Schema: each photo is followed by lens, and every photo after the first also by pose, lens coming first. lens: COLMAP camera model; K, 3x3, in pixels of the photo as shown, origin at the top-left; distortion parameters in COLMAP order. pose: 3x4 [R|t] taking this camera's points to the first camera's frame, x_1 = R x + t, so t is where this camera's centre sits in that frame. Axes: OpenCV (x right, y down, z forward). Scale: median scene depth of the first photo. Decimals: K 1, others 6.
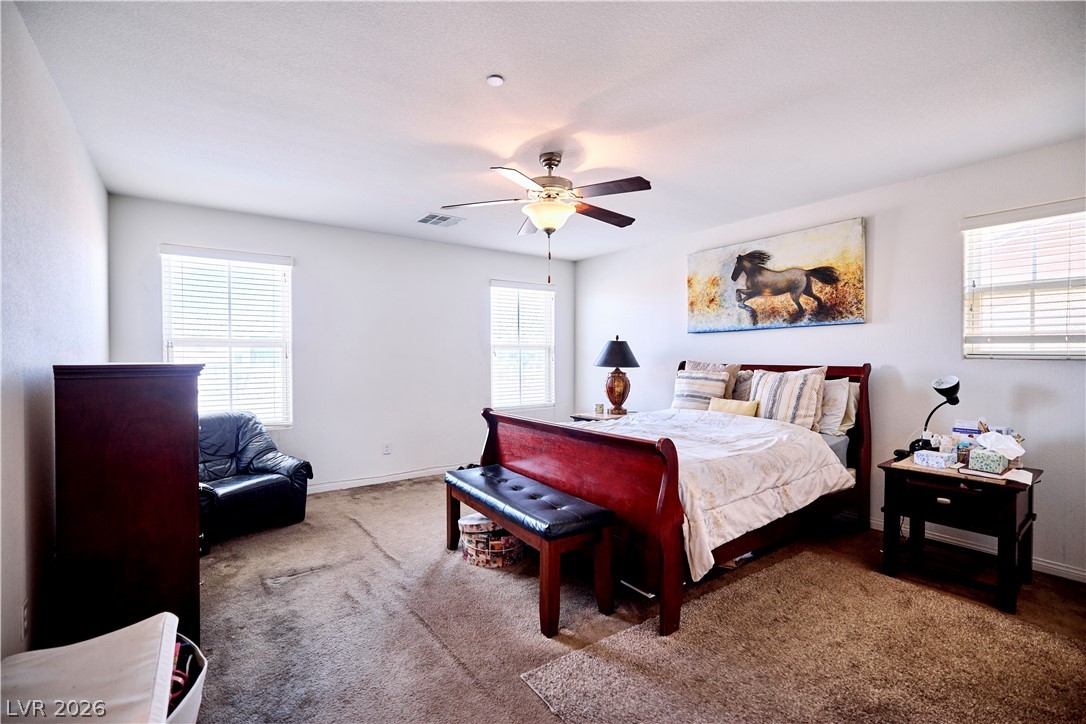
lens RADIAL K [[484.2, 0, 547.1], [0, 484.2, 362.7], [0, 0, 1]] dist [-0.000398, -0.000080]
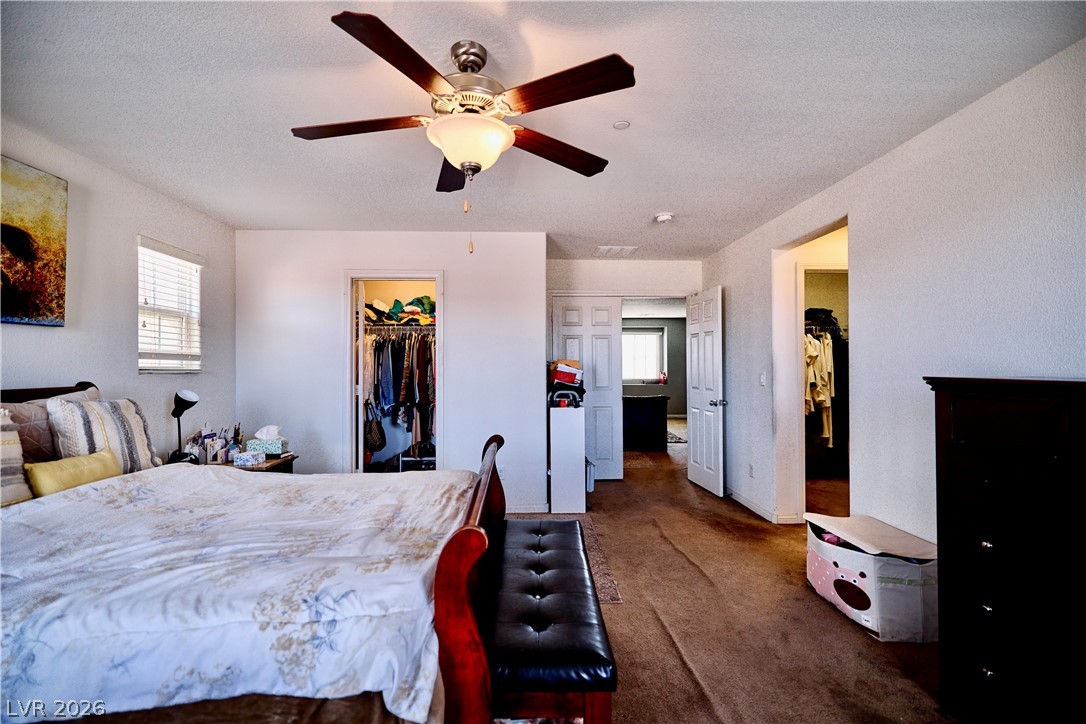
lens RADIAL K [[484.2, 0, 547.1], [0, 484.2, 362.7], [0, 0, 1]] dist [-0.000398, -0.000080]
pose [[-0.854049, 0.002978, 0.520184, -0.372965], [0.009463, 0.999907, 0.009812, -0.032671], [-0.520106, 0.013303, -0.853998, 1.392142]]
